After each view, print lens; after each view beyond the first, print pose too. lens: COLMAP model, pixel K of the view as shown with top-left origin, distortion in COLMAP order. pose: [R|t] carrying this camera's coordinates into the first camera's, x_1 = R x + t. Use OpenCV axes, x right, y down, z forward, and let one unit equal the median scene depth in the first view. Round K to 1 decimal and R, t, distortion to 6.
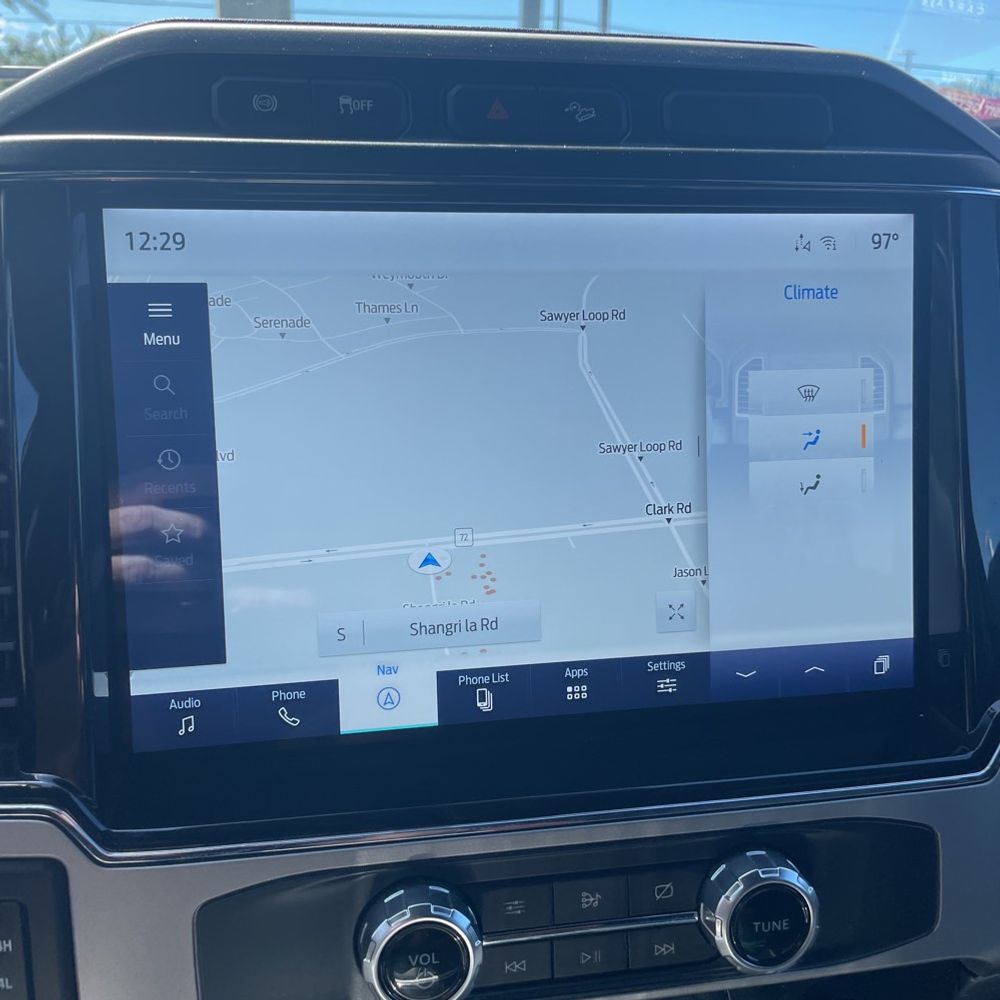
lens RADIAL K [[1057.7, 0, 512.6], [0, 1057.7, 503.2], [0, 0, 1]] dist [0.137049, -0.217001]
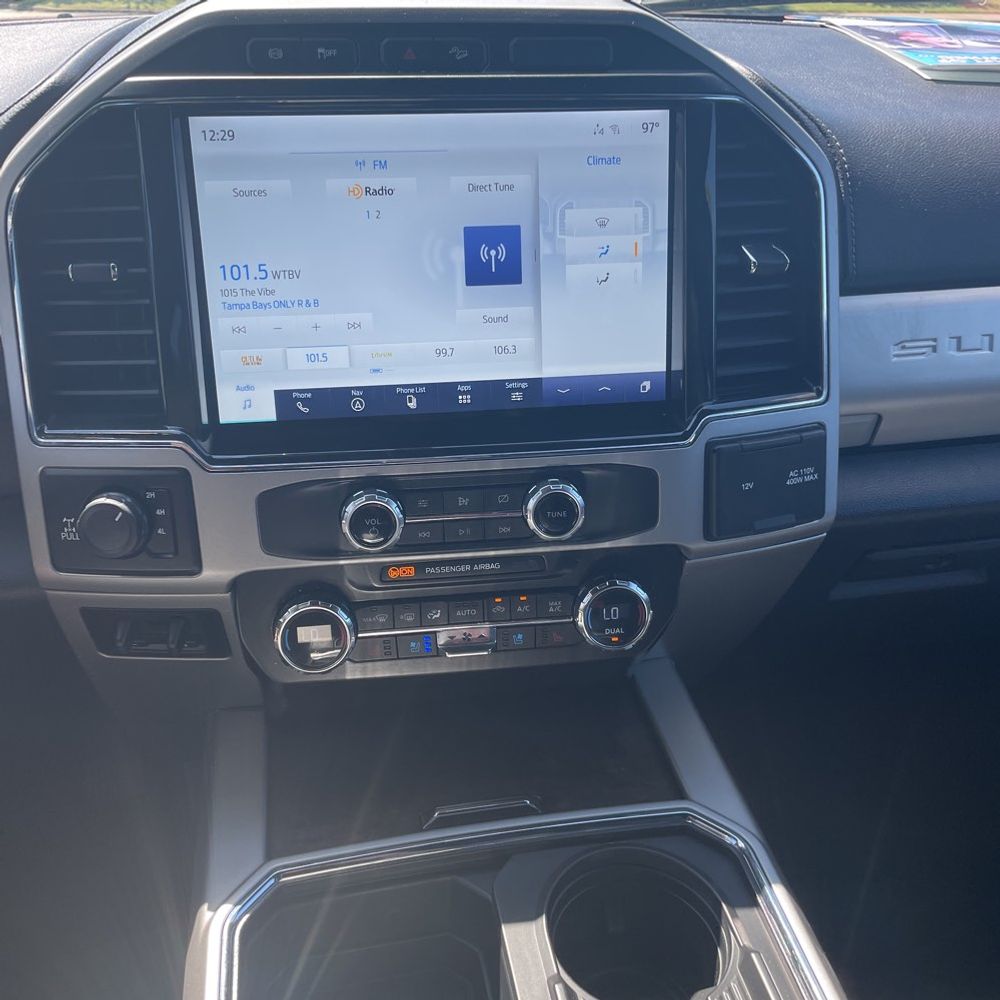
lens RADIAL K [[1057.7, 0, 512.6], [0, 1057.7, 503.2], [0, 0, 1]] dist [0.137049, -0.217001]
pose [[0.998807, 0.009480, -0.047910, 0.246298], [-0.001698, 0.987127, 0.159931, 0.072525], [0.048809, -0.159659, 0.985965, -0.831149]]
